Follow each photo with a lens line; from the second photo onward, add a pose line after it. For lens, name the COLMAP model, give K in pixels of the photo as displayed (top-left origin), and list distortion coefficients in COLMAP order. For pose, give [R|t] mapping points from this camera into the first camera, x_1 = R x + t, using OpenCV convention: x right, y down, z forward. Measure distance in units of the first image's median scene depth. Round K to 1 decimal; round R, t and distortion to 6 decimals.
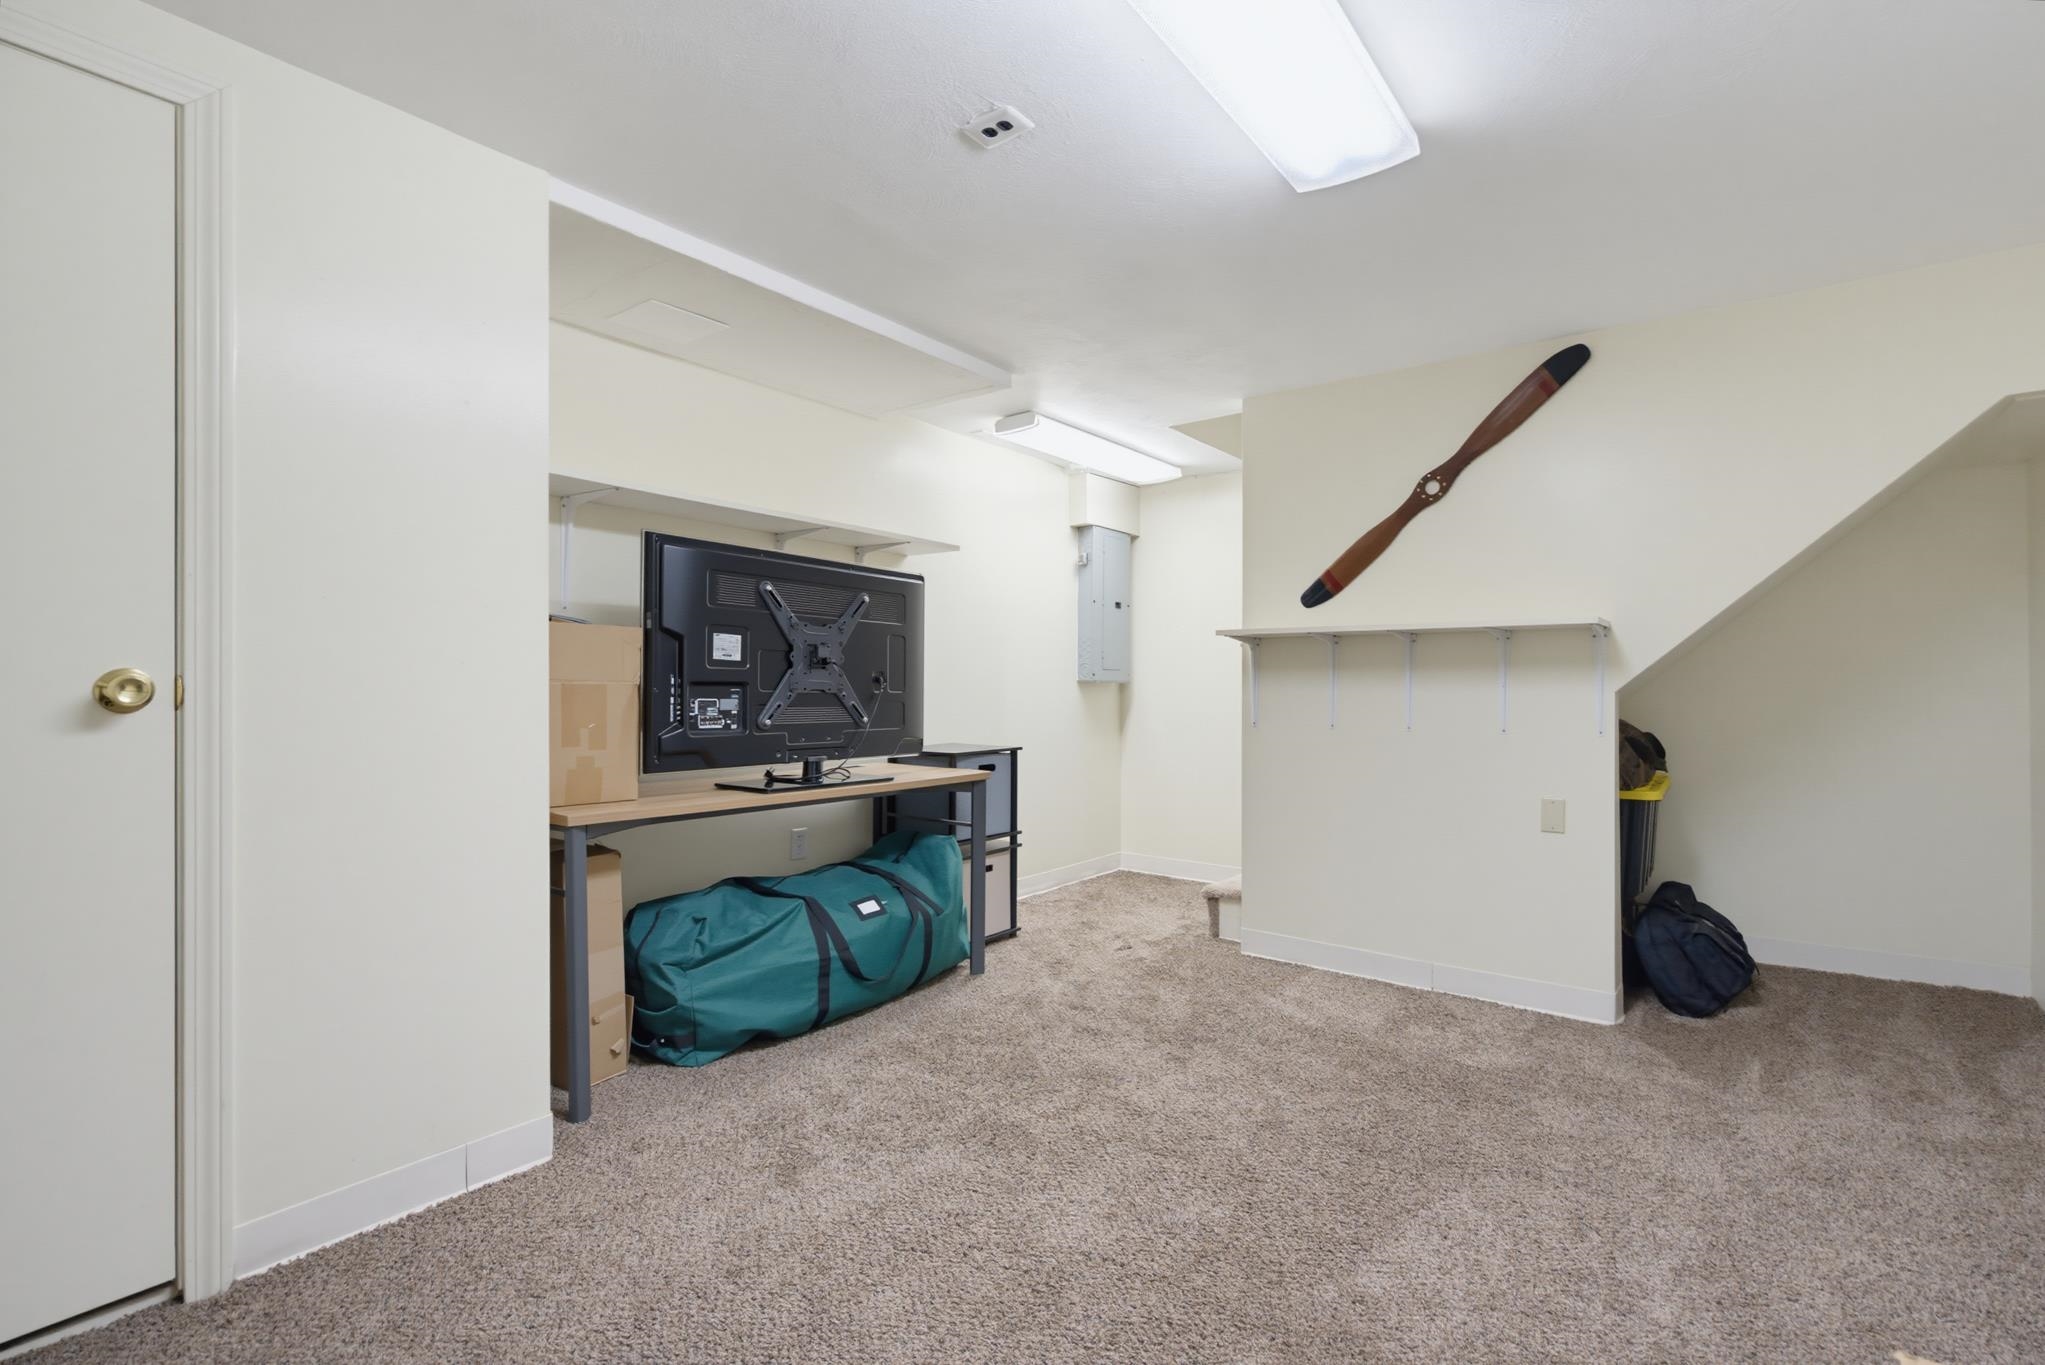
lens RADIAL K [[937.6, 0, 1034.1], [0, 937.6, 676.9], [0, 0, 1]] dist [0.000963, -0.000240]
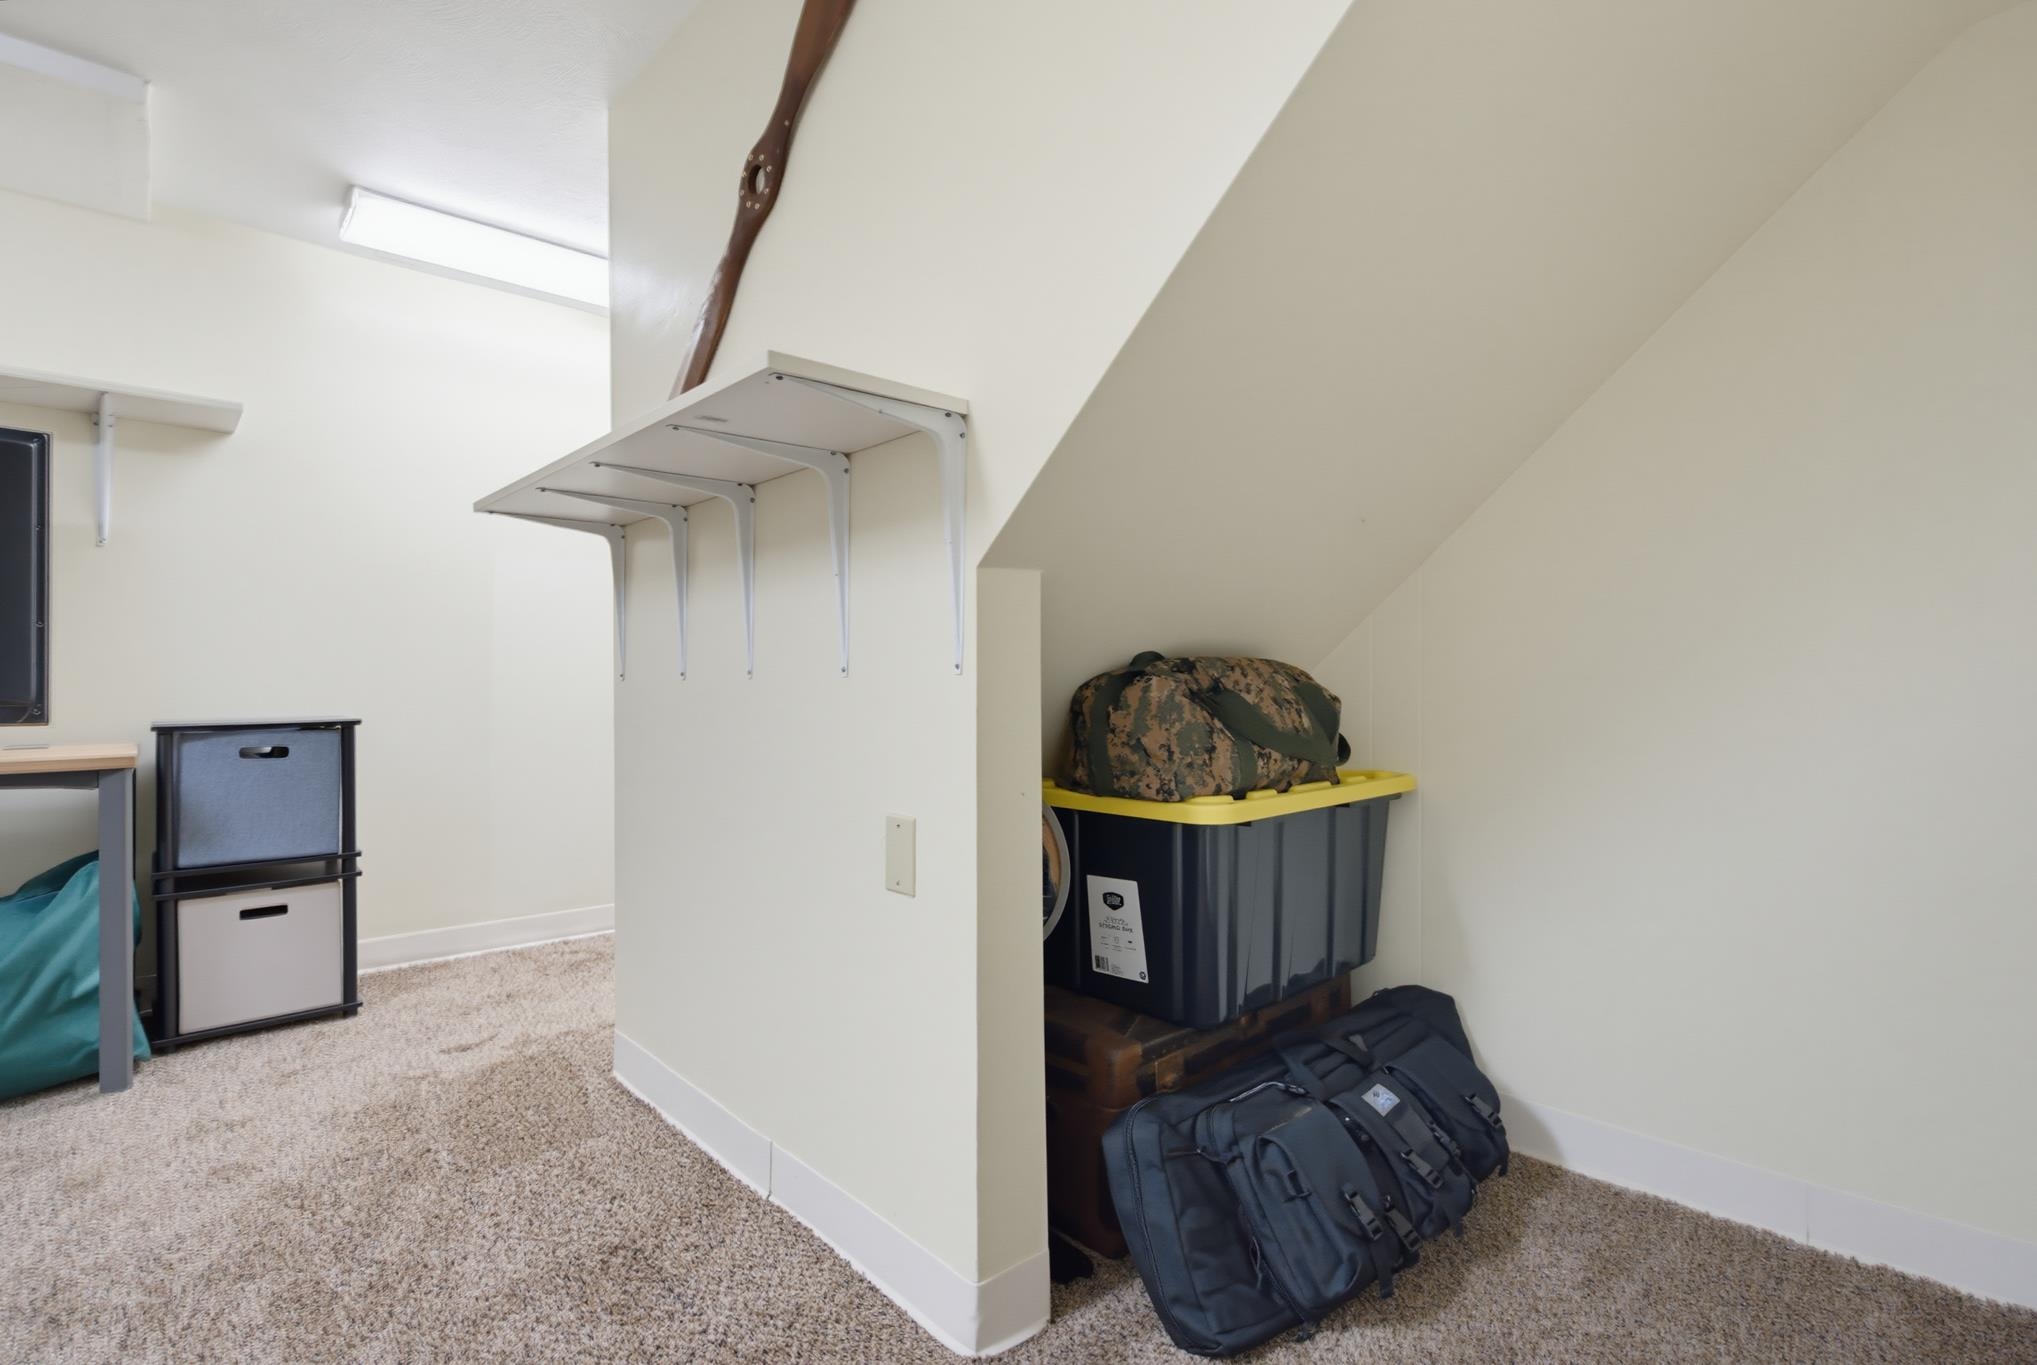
lens RADIAL K [[944.2, 0, 1018.5], [0, 944.2, 682.5], [0, 0, 1]] dist [0.001726, -0.000808]
pose [[0.983341, -0.006245, -0.181661, 0.748229], [0.006289, 0.999980, -0.000331, 0.072213], [0.181659, -0.000817, 0.983361, 0.616690]]
